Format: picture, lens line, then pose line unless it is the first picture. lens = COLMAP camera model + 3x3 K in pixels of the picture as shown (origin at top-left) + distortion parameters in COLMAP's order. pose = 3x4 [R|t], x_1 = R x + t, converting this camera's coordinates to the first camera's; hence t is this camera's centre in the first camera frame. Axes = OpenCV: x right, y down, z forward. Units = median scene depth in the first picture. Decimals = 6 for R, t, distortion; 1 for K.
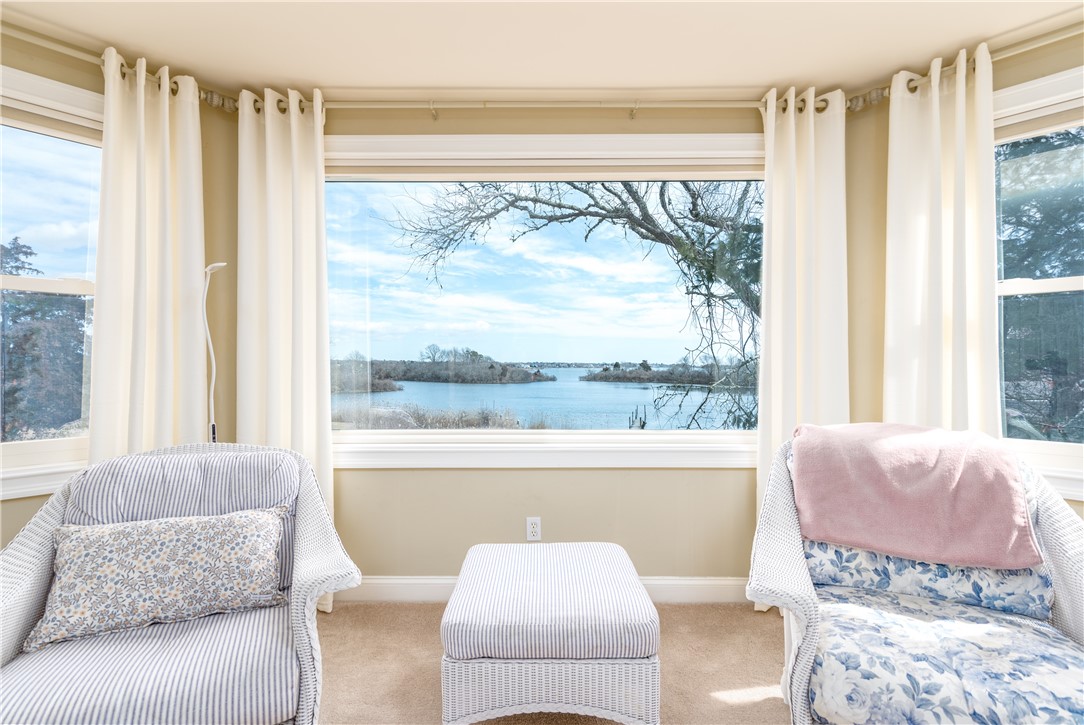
lens RADIAL K [[493.7, 0, 528.7], [0, 493.7, 362.8], [0, 0, 1]] dist [0.015222, -0.001660]
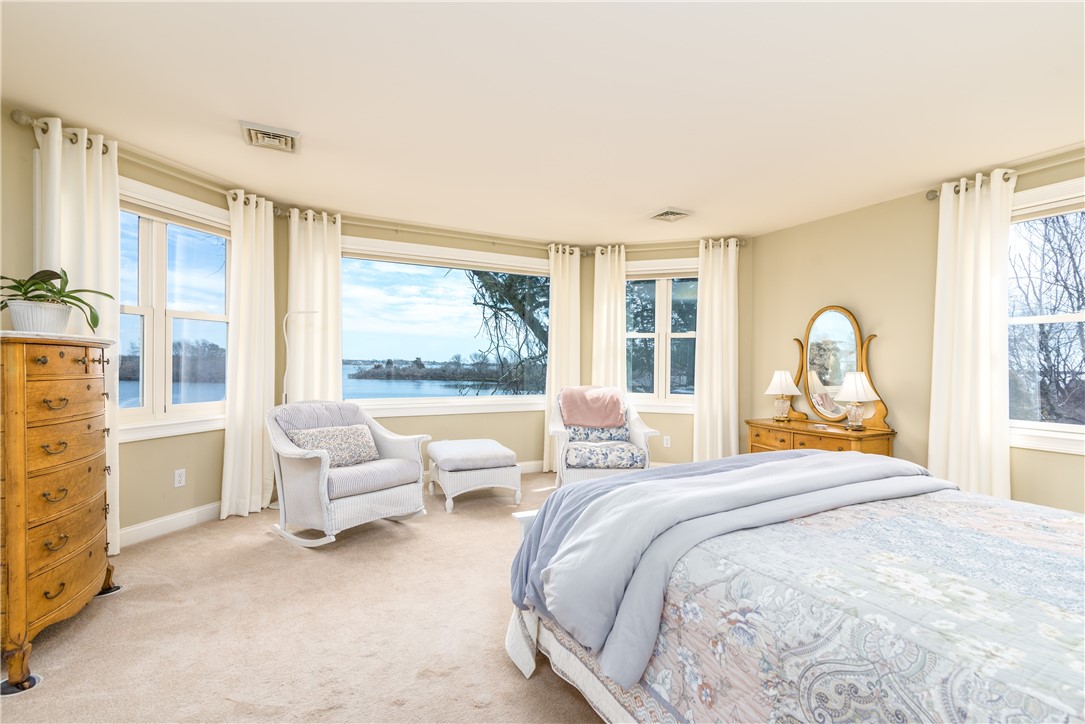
lens RADIAL K [[490.7, 0, 547.4], [0, 490.7, 367.2], [0, 0, 1]] dist [-0.000054, -0.000010]
pose [[0.882147, 0.006371, 0.470931, -0.639389], [-0.012920, 0.999860, 0.010675, -0.002296], [-0.470797, -0.015501, 0.882105, -1.066525]]
